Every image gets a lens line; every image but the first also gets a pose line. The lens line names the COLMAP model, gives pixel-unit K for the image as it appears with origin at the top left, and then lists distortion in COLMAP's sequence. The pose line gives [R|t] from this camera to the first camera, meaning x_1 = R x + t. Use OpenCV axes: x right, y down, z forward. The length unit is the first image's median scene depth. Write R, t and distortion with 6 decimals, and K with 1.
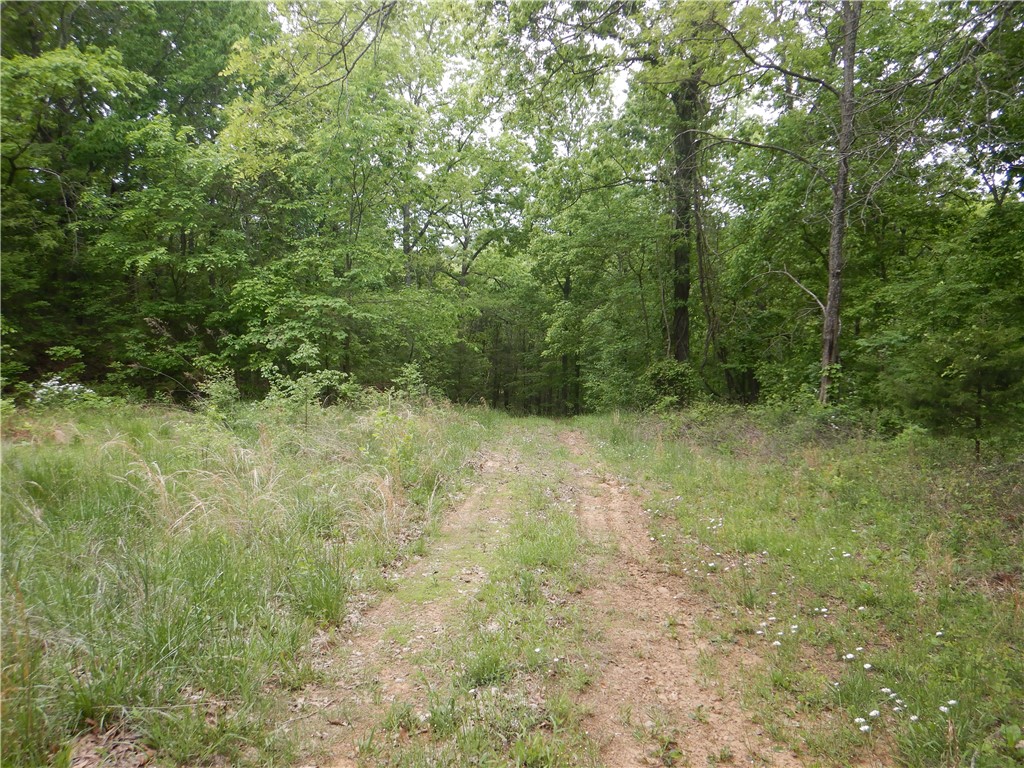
lens RADIAL K [[722.2, 0, 512.4], [0, 722.2, 381.4], [0, 0, 1]] dist [-0.023462, 0.001022]
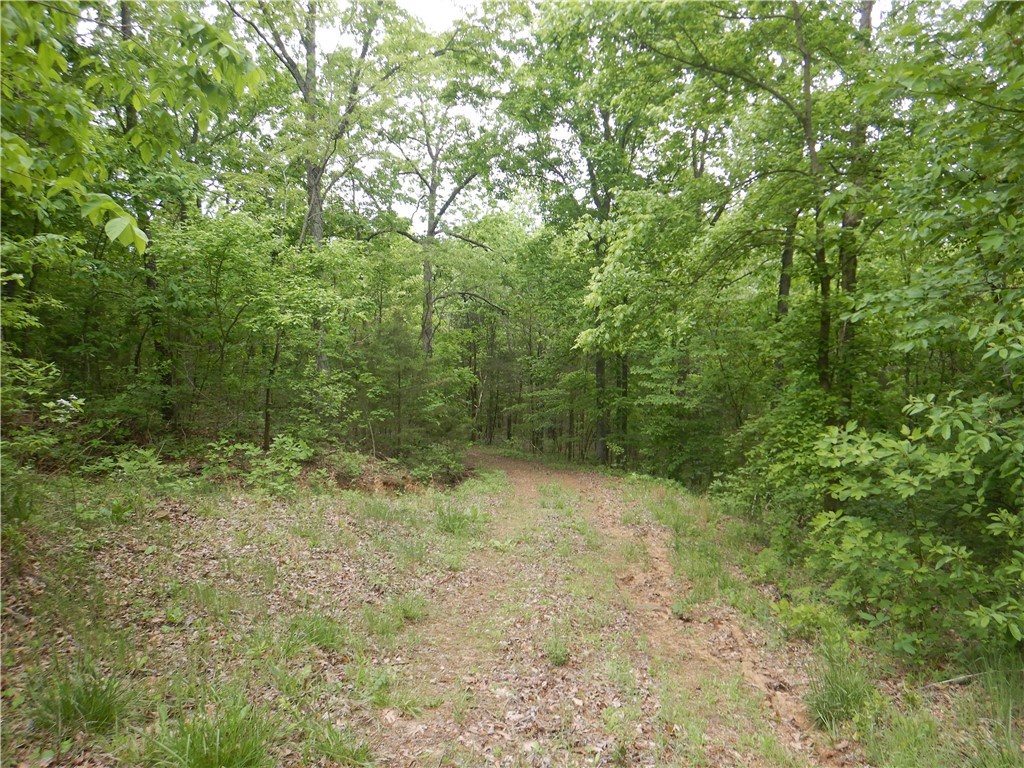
lens RADIAL K [[722.2, 0, 512.1], [0, 722.2, 386.6], [0, 0, 1]] dist [-0.023462, 0.001022]
pose [[0.999756, -0.017883, -0.012953, 0.008697], [0.017670, 0.999710, -0.016383, -0.006666], [0.013242, 0.016150, 0.999782, 0.410081]]
